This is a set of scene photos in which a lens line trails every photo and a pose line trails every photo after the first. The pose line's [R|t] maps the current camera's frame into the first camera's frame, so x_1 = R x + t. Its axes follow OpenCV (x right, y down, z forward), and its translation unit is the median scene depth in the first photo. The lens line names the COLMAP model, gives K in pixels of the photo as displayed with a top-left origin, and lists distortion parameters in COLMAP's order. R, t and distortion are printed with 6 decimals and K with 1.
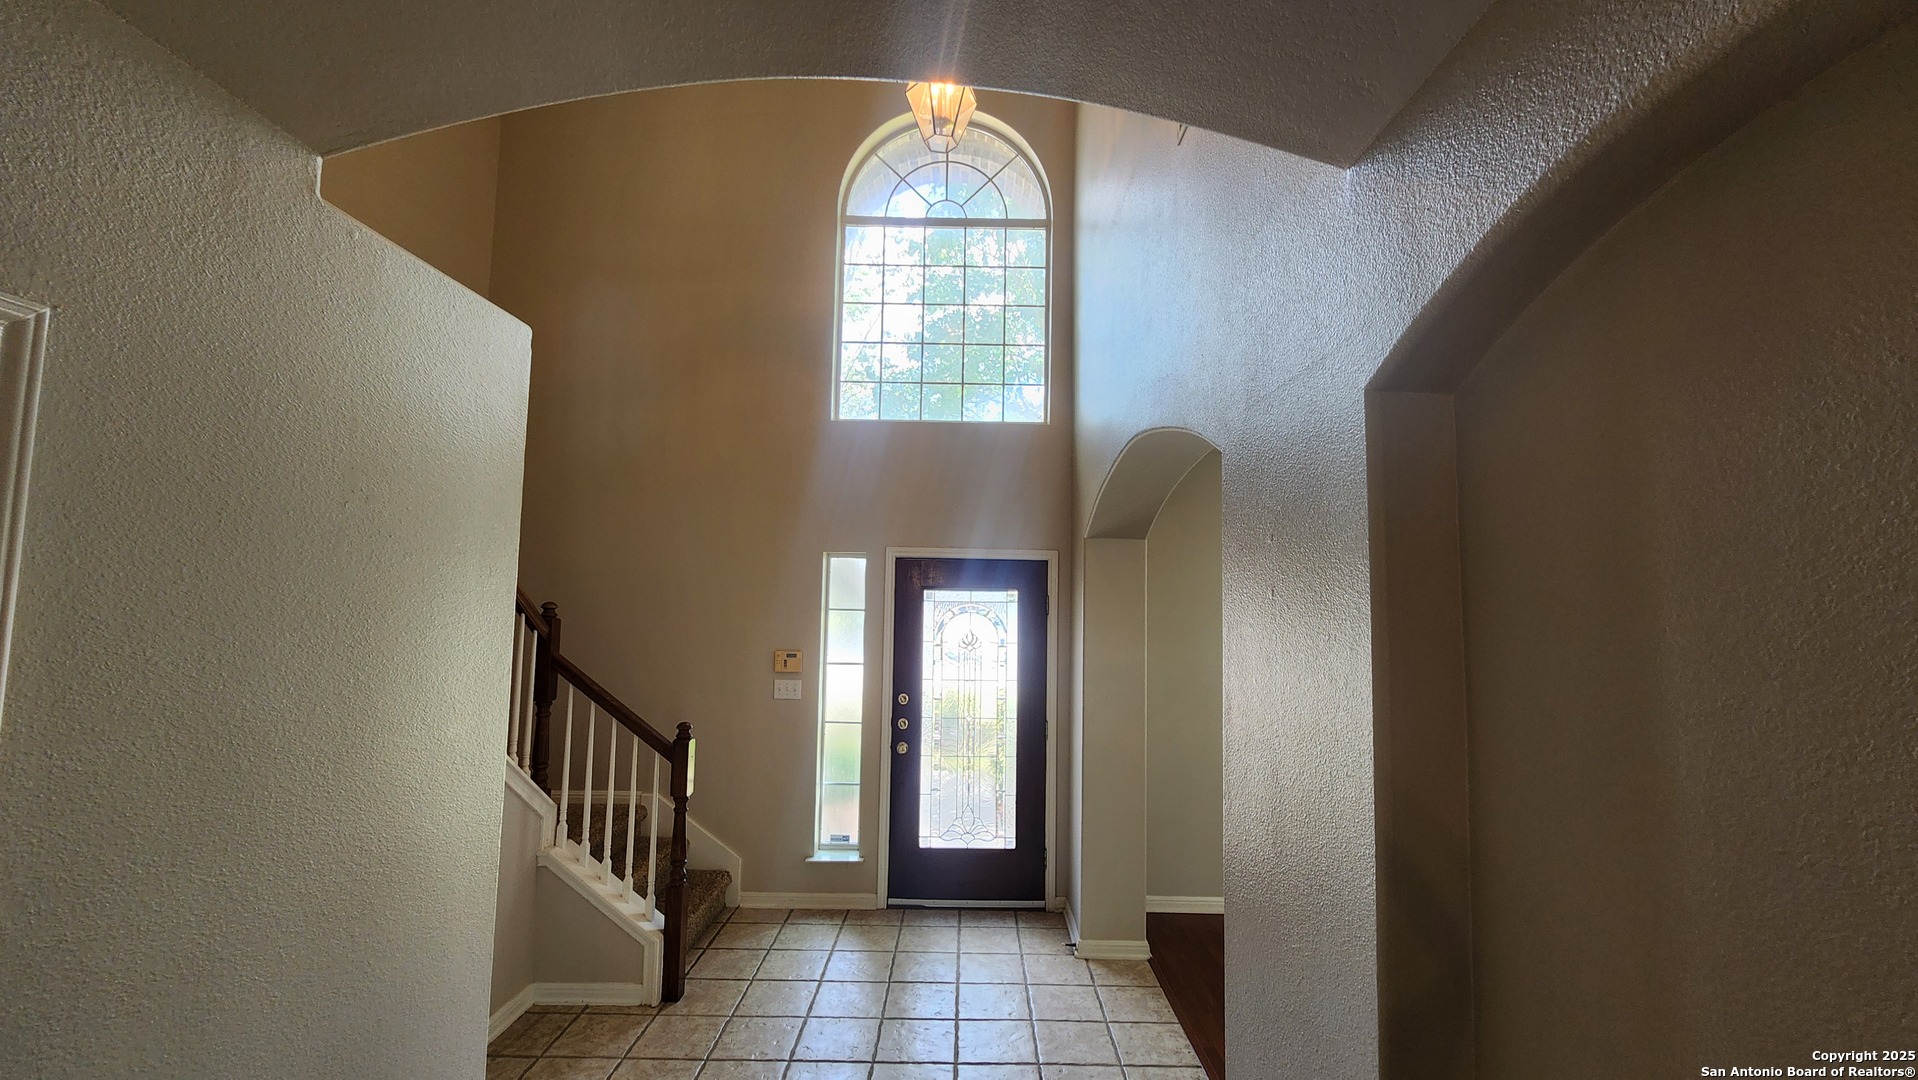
lens RADIAL K [[781.9, 0, 974.6], [0, 781.9, 533.5], [0, 0, 1]] dist [0.000585, -0.001061]
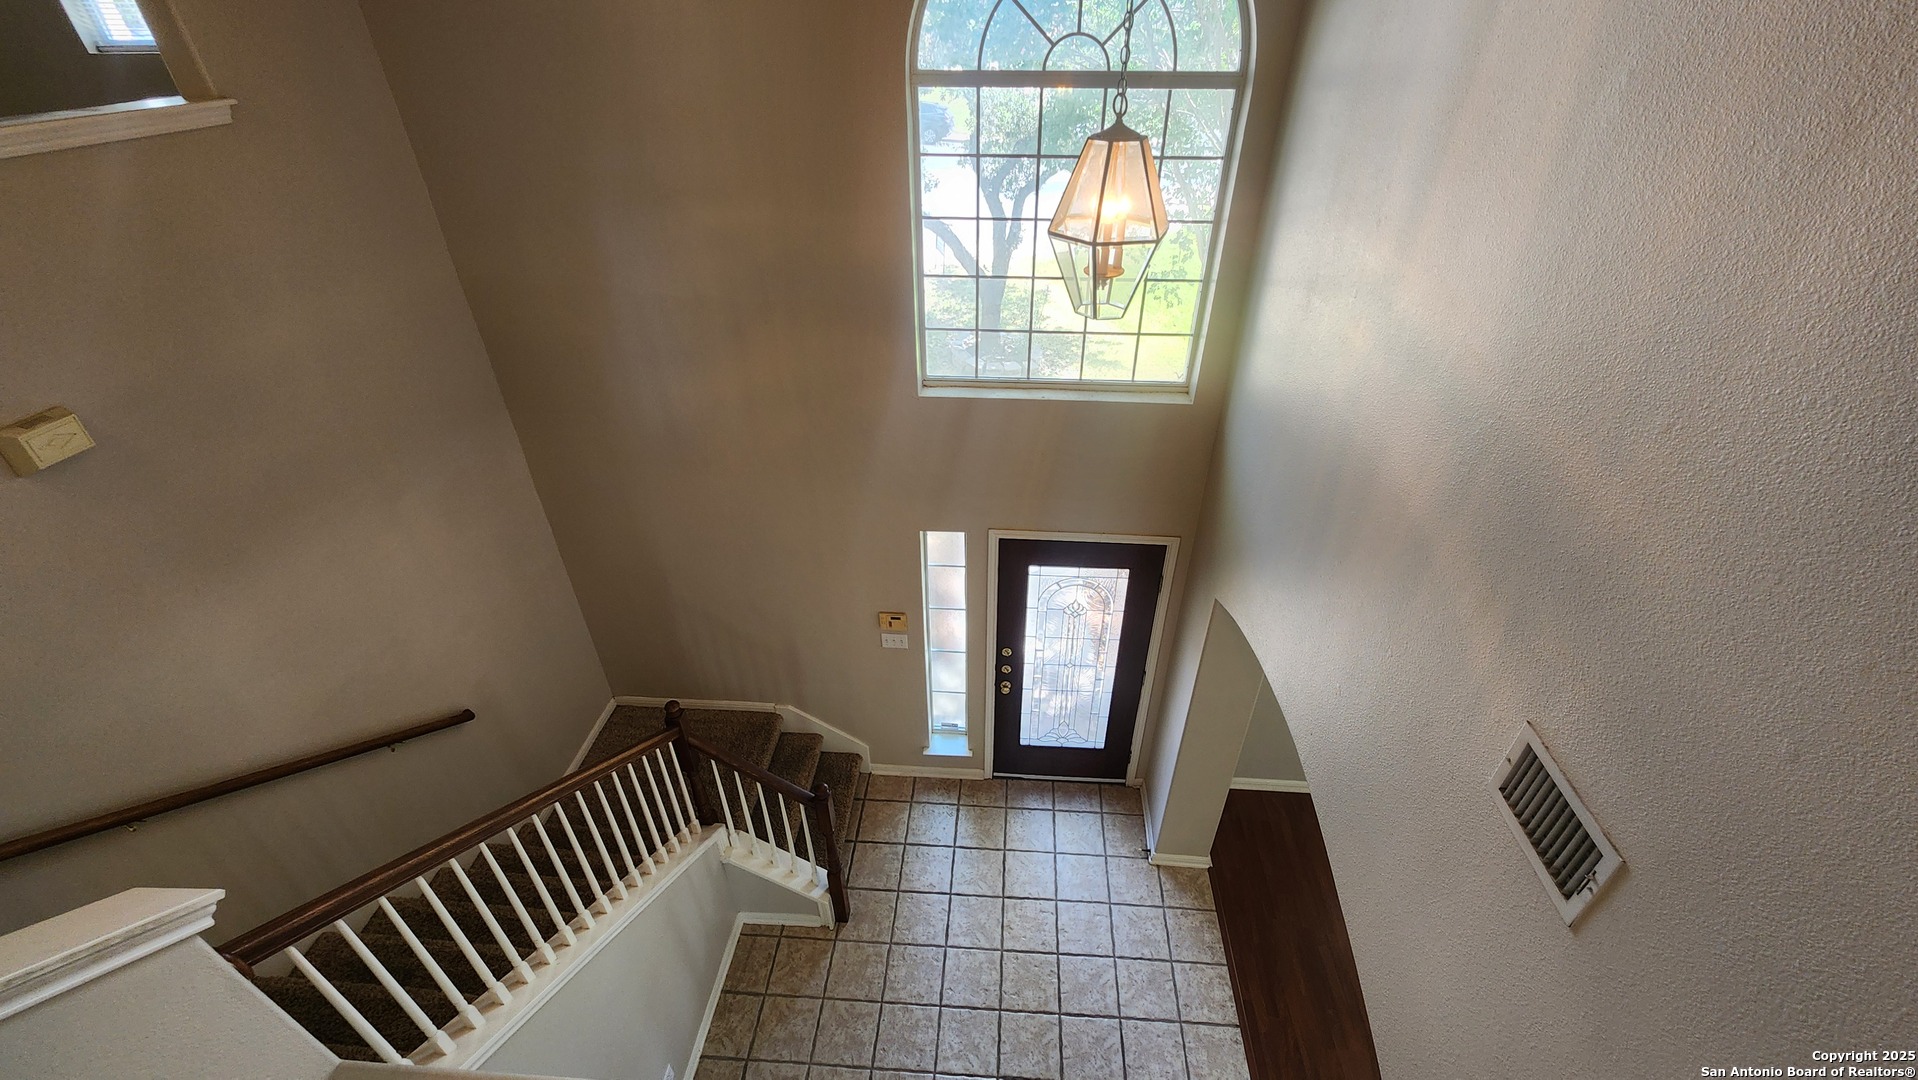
lens RADIAL K [[781.9, 0, 976.0], [0, 781.9, 538.3], [0, 0, 1]] dist [0.000585, -0.001061]
pose [[0.997729, 0.028656, -0.060958, -0.074356], [0.016954, 0.769021, 0.638999, -0.570470], [0.065189, -0.638581, 0.766788, 0.308633]]
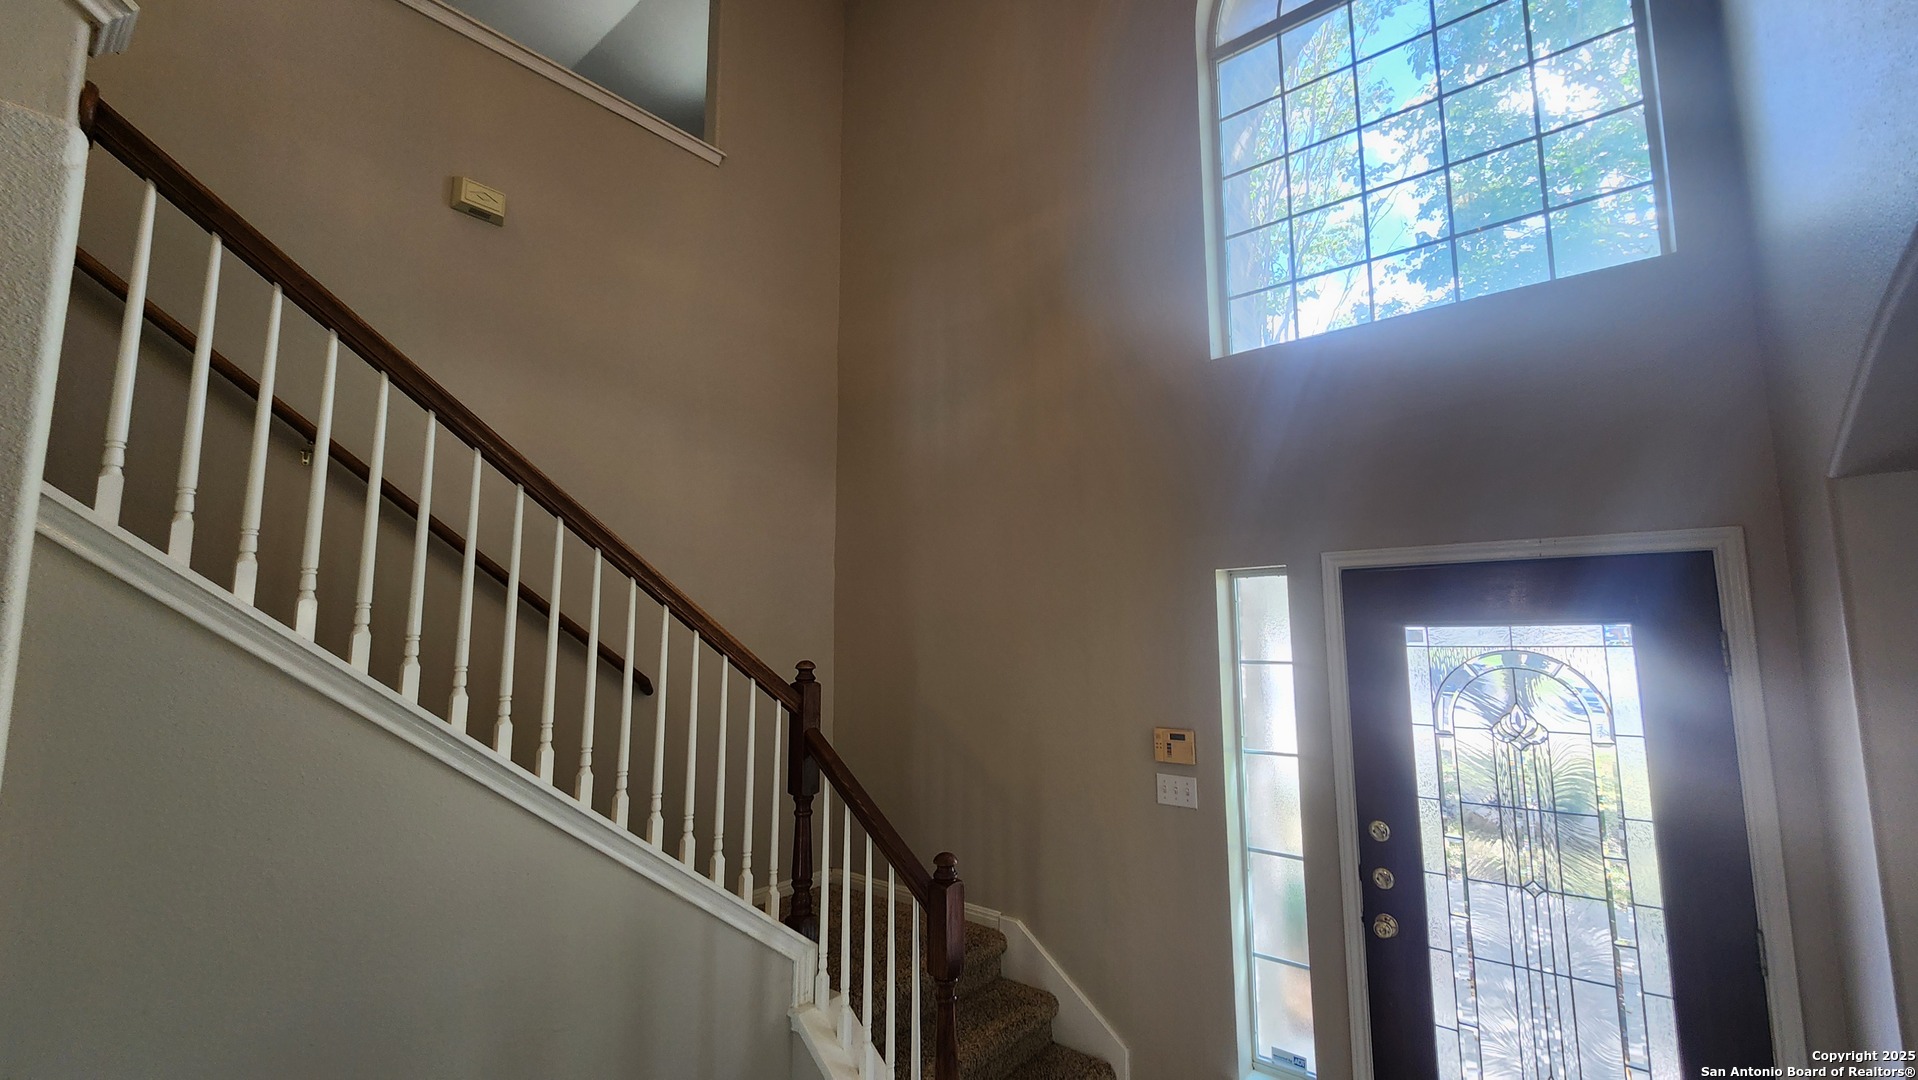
lens RADIAL K [[781.9, 0, 973.9], [0, 781.9, 538.3], [0, 0, 1]] dist [0.000585, -0.001061]
pose [[0.774187, -0.100635, -0.624906, 0.049067], [0.077486, 0.994923, -0.064225, 0.025122], [0.628196, 0.001301, 0.778054, 0.413929]]
